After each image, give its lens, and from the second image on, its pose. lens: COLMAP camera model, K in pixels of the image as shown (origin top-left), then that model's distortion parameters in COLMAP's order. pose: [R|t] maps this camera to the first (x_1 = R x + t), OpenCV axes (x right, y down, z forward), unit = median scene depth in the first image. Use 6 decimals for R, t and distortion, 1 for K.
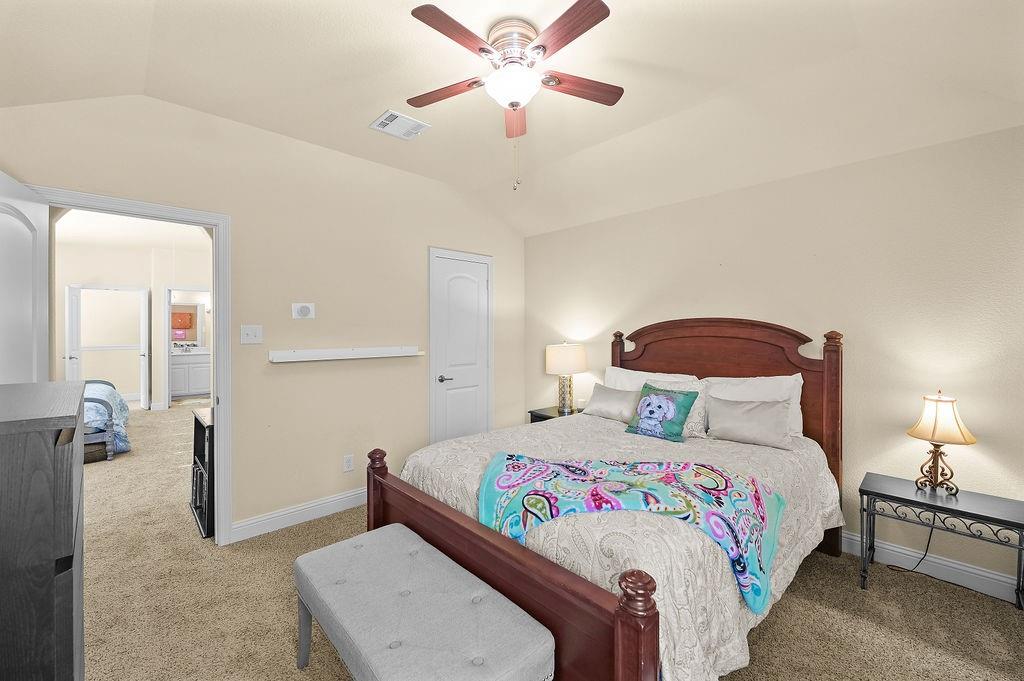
lens RADIAL K [[409.4, 0, 513.1], [0, 409.4, 333.1], [0, 0, 1]] dist [-0.009261, -0.000272]
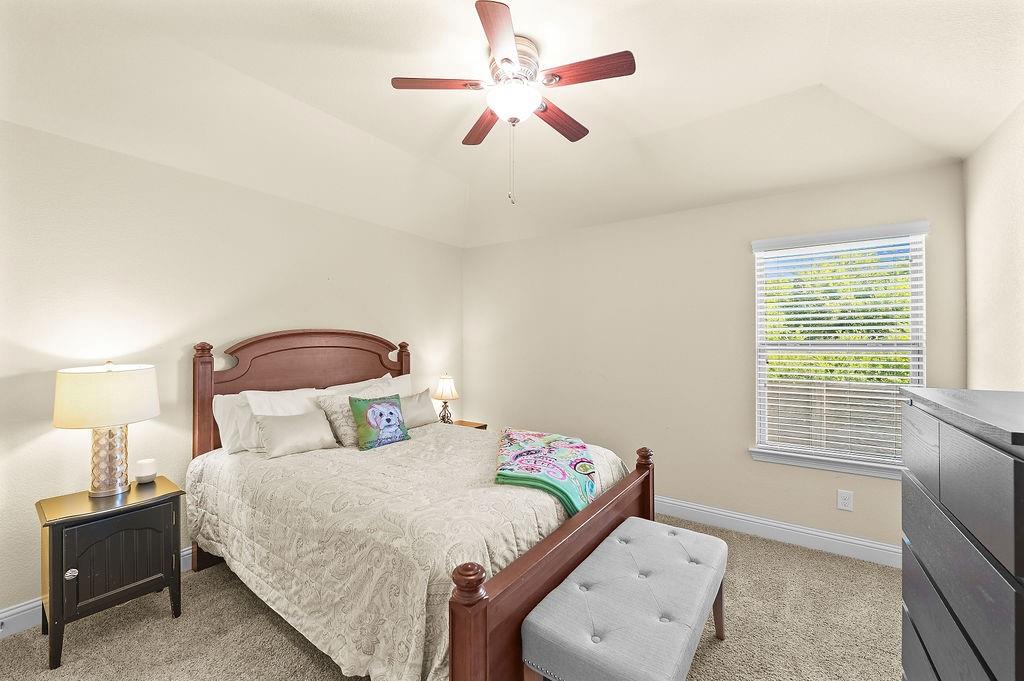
lens RADIAL K [[409.4, 0, 513.1], [0, 409.4, 333.1], [0, 0, 1]] dist [-0.009261, -0.000272]
pose [[-0.206859, 0.018391, 0.978198, -0.751211], [0.001500, 0.999828, -0.018480, -0.008434], [-0.978370, -0.002356, -0.206851, 0.910054]]
